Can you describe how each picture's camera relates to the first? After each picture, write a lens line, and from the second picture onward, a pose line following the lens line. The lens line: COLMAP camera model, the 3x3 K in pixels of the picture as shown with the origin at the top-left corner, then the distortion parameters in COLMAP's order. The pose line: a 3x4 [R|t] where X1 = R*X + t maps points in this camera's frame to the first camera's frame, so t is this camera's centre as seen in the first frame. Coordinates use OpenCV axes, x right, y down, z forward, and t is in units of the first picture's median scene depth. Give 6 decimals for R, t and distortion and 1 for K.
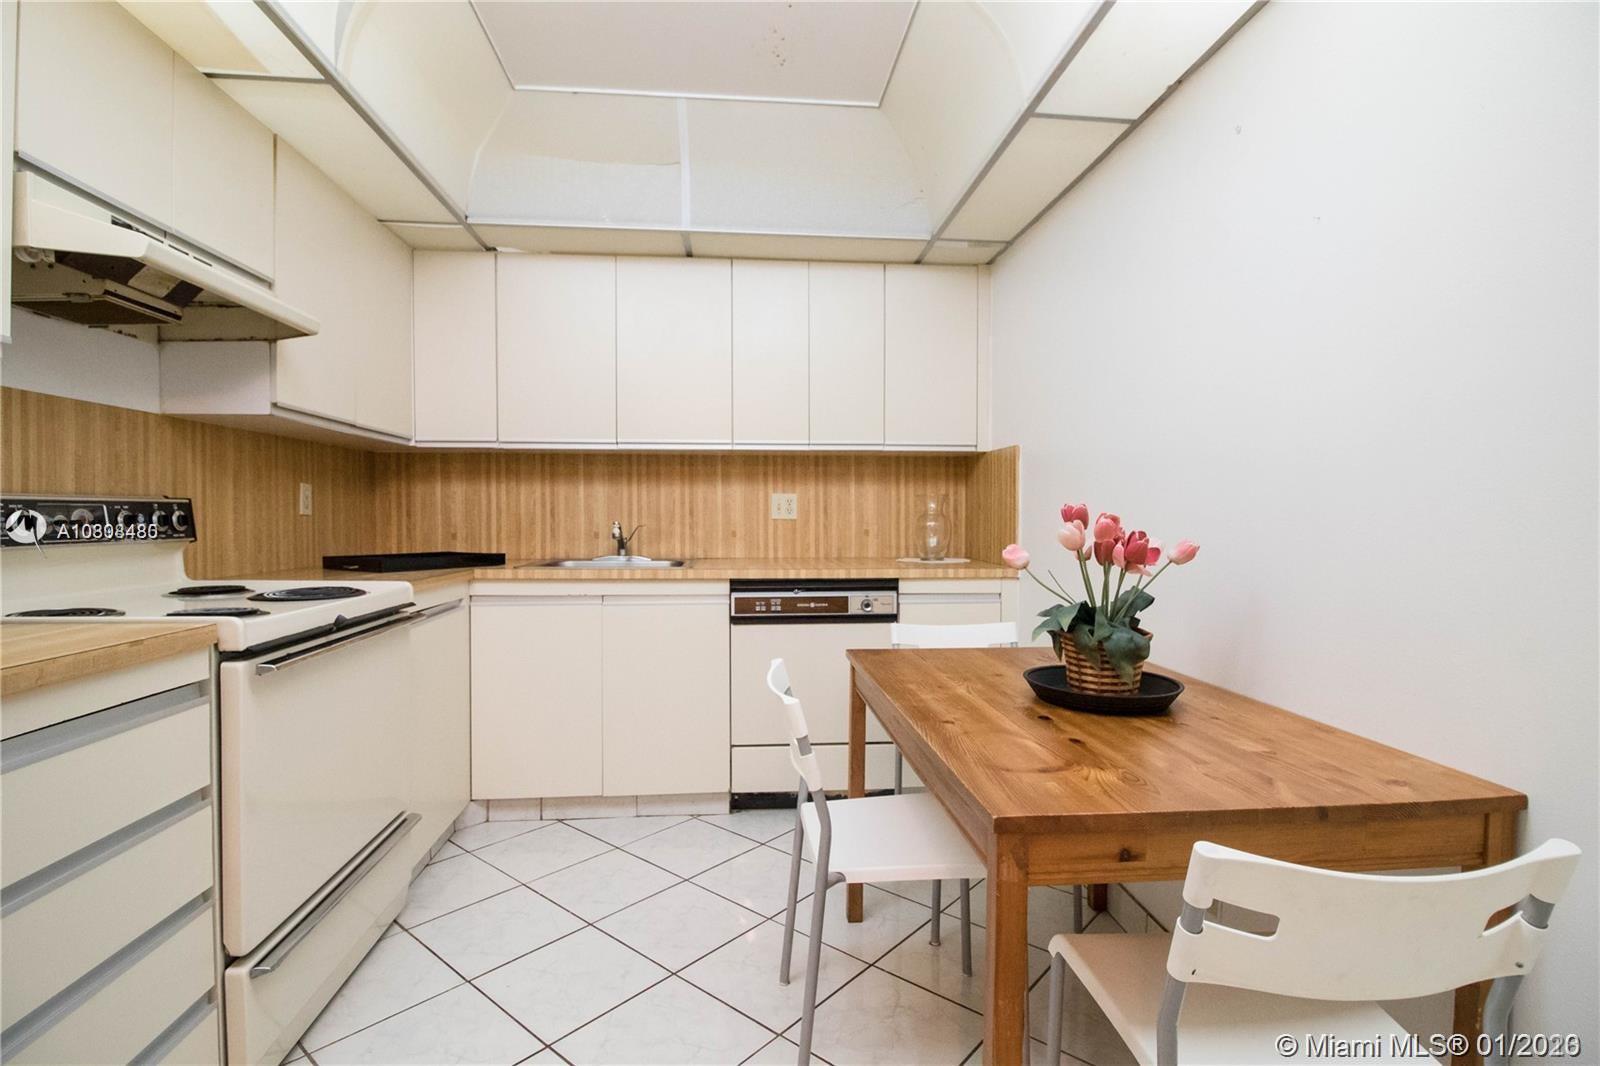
lens RADIAL K [[770.7, 0, 800.9], [0, 770.7, 526.1], [0, 0, 1]] dist [0.000904, -0.014400]
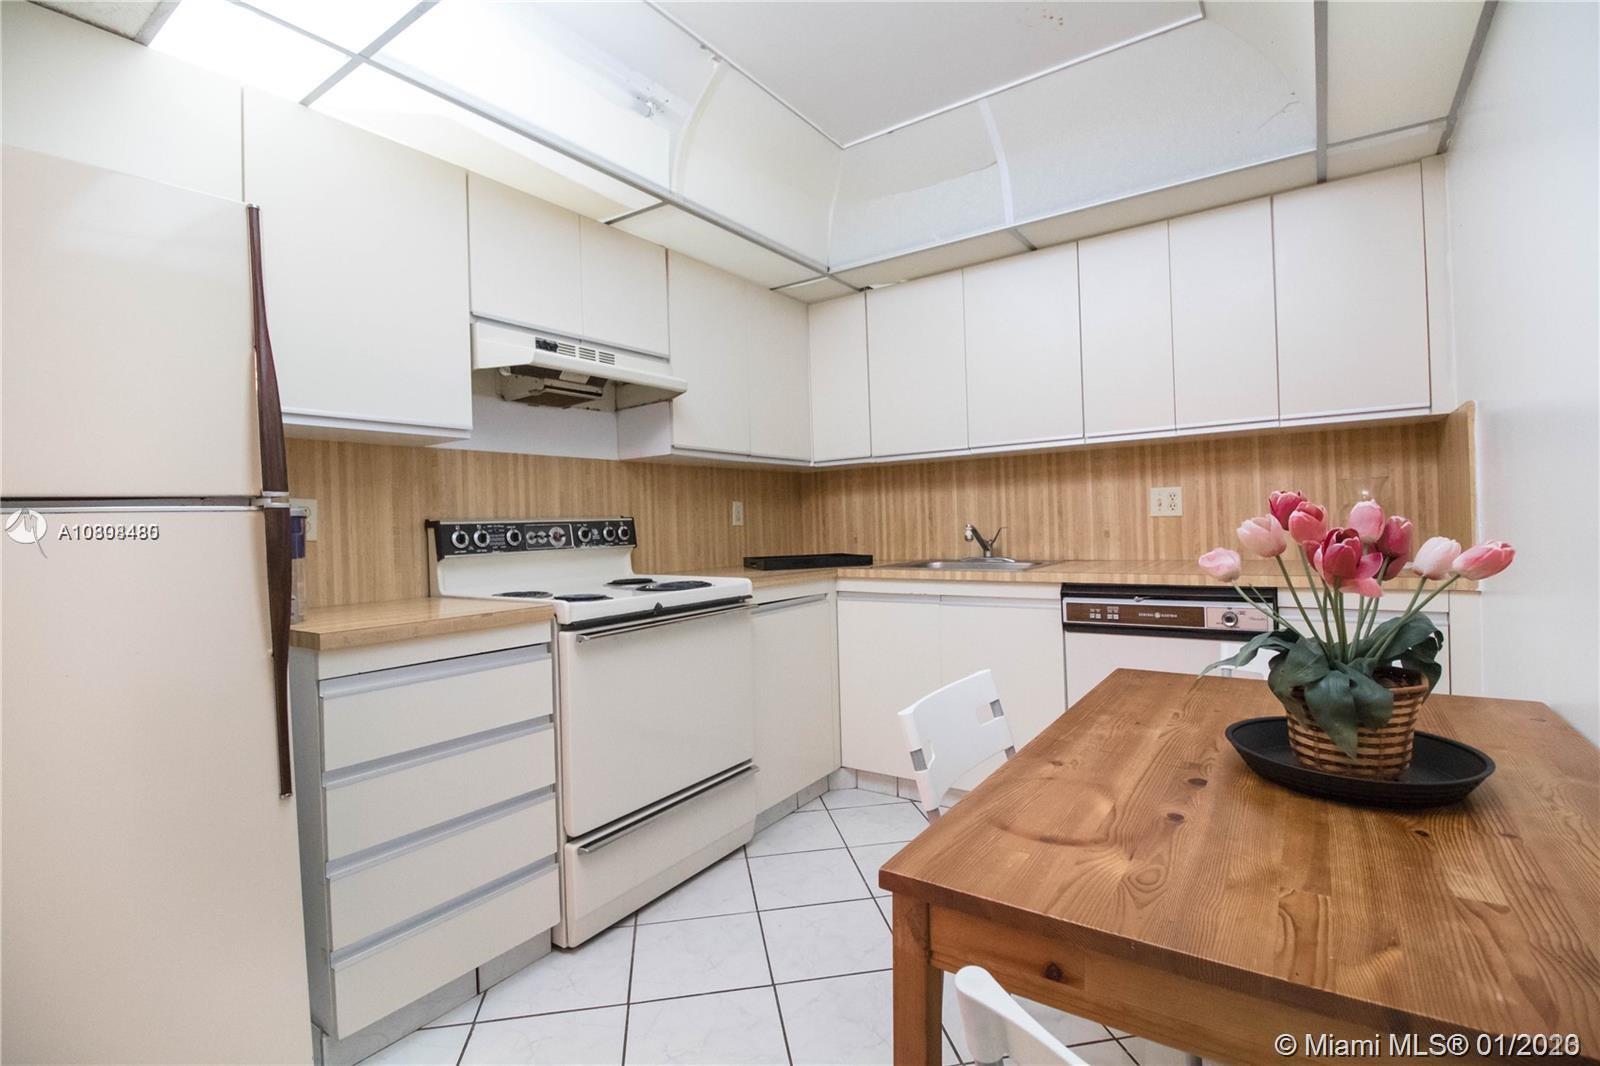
lens RADIAL K [[739.9, 0, 808.4], [0, 739.9, 525.5], [0, 0, 1]] dist [-0.001873, -0.009391]
pose [[0.766083, -0.023383, -0.642316, 0.253777], [0.023255, 0.999692, -0.008657, -0.000786], [0.642321, -0.008305, 0.766391, 0.109652]]
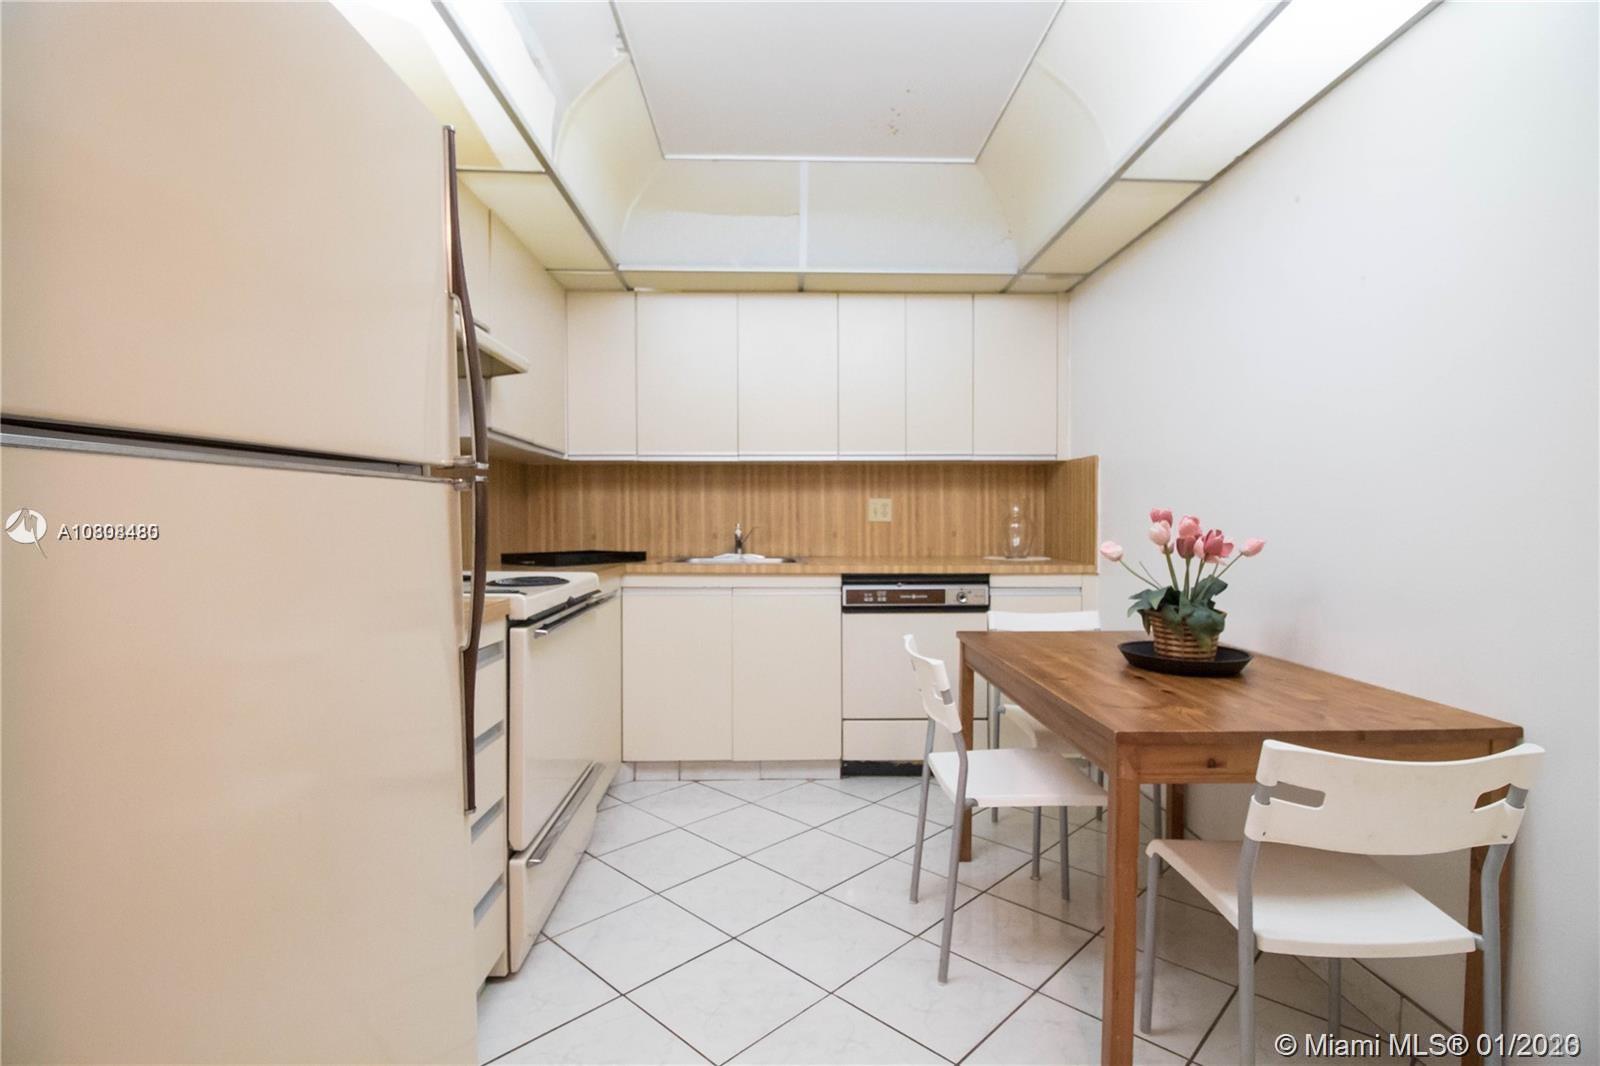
lens RADIAL K [[770.7, 0, 800.9], [0, 770.7, 526.1], [0, 0, 1]] dist [0.000904, -0.014400]
pose [[0.998015, -0.001292, -0.062964, -0.080593], [0.000997, 0.999988, -0.004720, 0.003196], [0.062970, 0.004648, 0.998005, -0.151441]]
